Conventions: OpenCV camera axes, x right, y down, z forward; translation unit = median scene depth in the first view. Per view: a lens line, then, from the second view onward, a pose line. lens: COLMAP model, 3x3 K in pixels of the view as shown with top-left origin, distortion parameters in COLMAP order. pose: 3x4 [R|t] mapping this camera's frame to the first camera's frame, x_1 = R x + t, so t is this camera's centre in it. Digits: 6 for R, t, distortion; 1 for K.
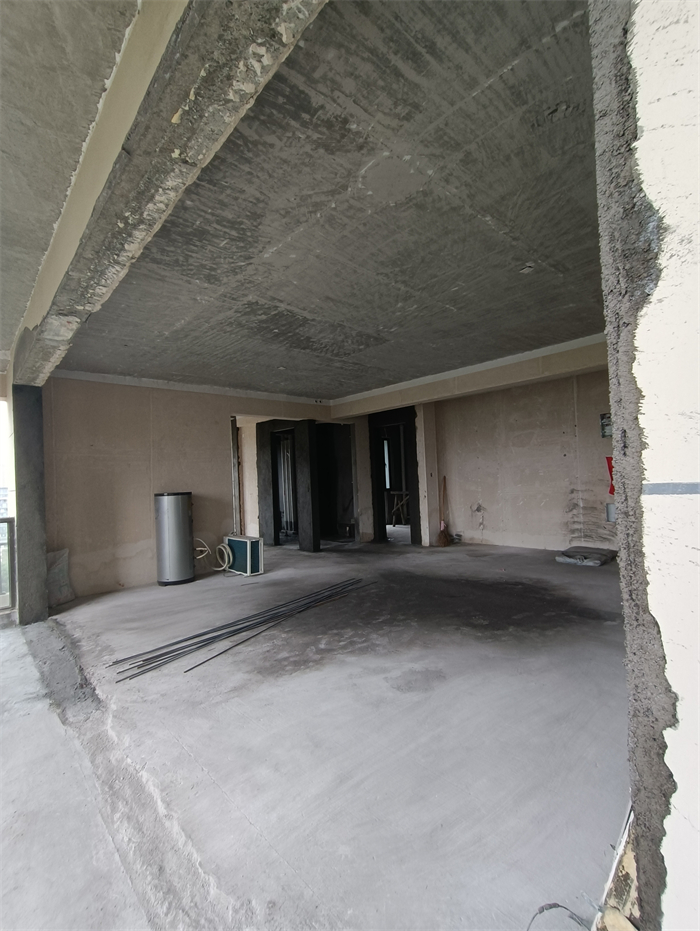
lens RADIAL K [[423.8, 0, 357.4], [0, 423.8, 467.7], [0, 0, 1]] dist [-0.013429, 0.006987]
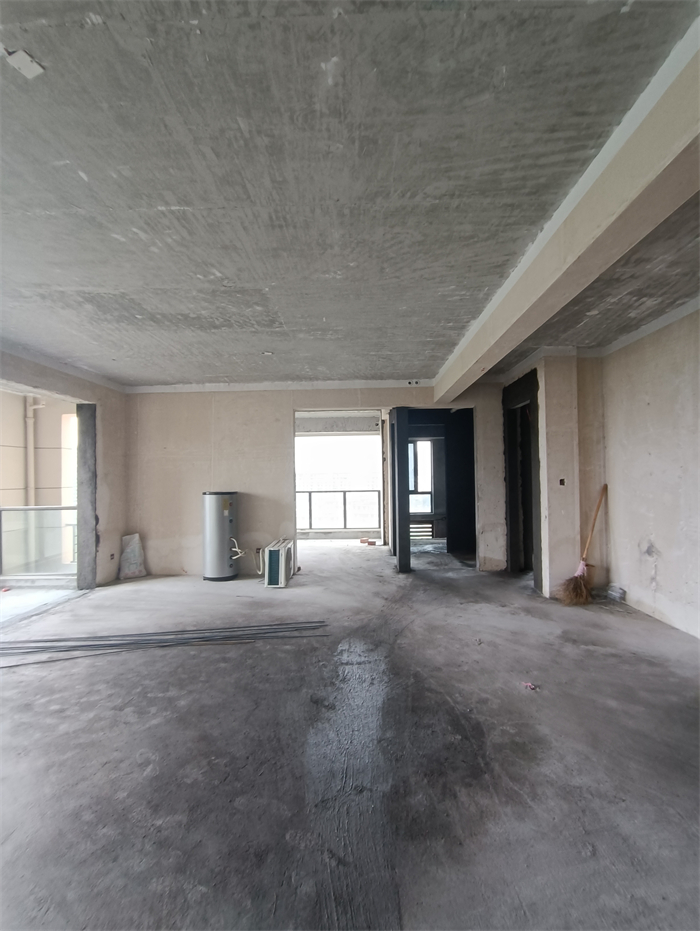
lens RADIAL K [[423.8, 0, 357.4], [0, 423.8, 467.7], [0, 0, 1]] dist [-0.013429, 0.006987]
pose [[0.715174, 0.019707, -0.698669, 0.850070], [-0.000874, 0.999627, 0.027302, -0.044953], [0.698946, -0.018915, 0.714924, 0.799917]]
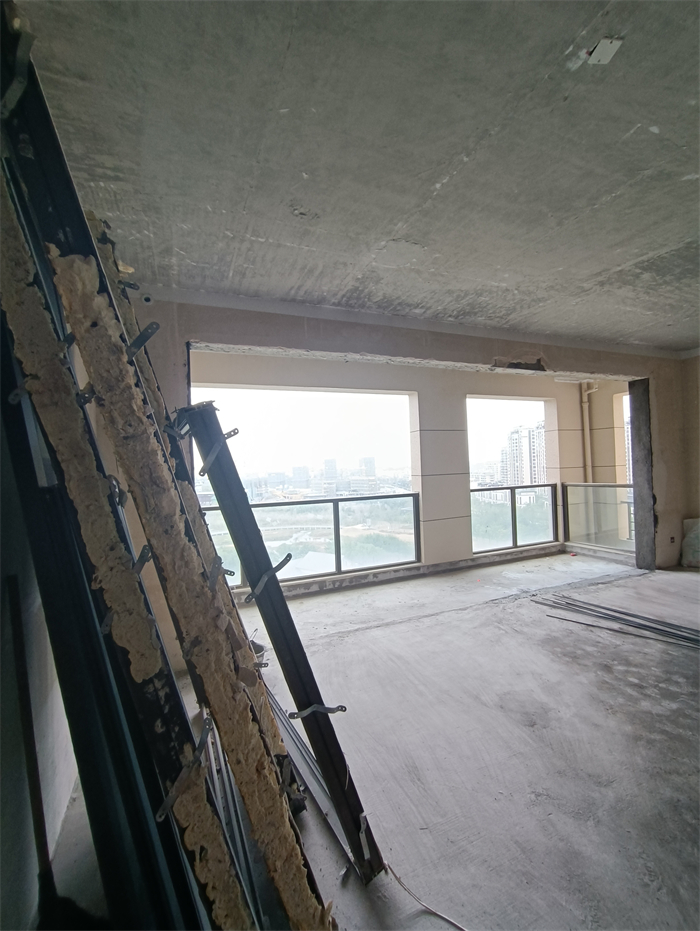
lens RADIAL K [[423.8, 0, 357.4], [0, 423.8, 467.7], [0, 0, 1]] dist [-0.013429, 0.006987]
pose [[-0.334226, 0.056254, -0.940813, 0.822361], [0.075931, 0.996580, 0.032614, -0.048269], [0.939429, -0.060536, -0.337354, 0.761197]]
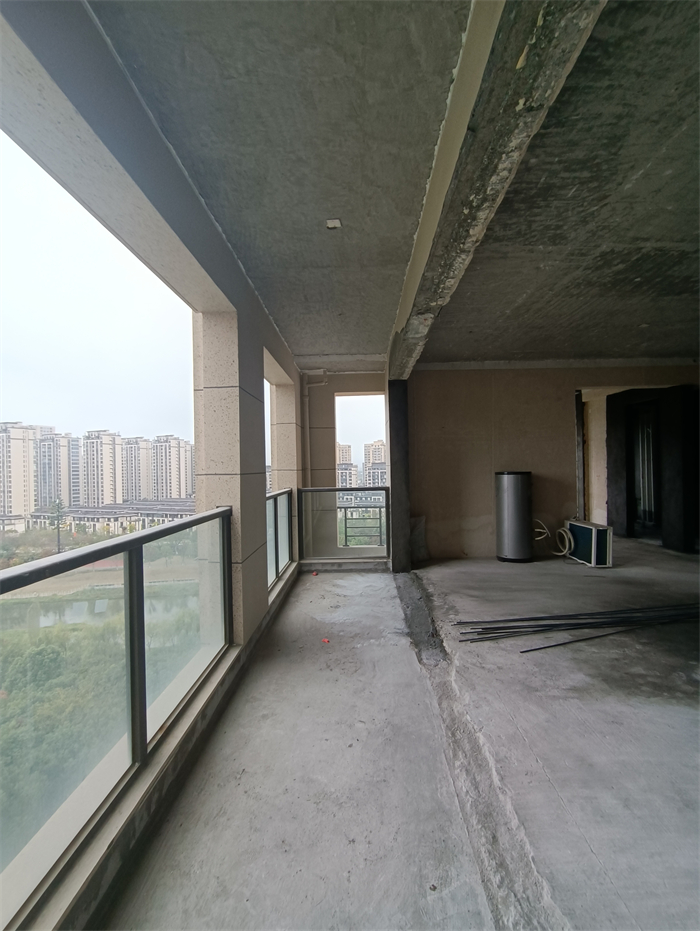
lens RADIAL K [[423.8, 0, 357.4], [0, 423.8, 467.7], [0, 0, 1]] dist [-0.013429, 0.006987]
pose [[0.722636, 0.031754, -0.690499, -0.011221], [0.002679, 0.998808, 0.048737, -0.000779], [0.691223, -0.037069, 0.721690, 0.024685]]
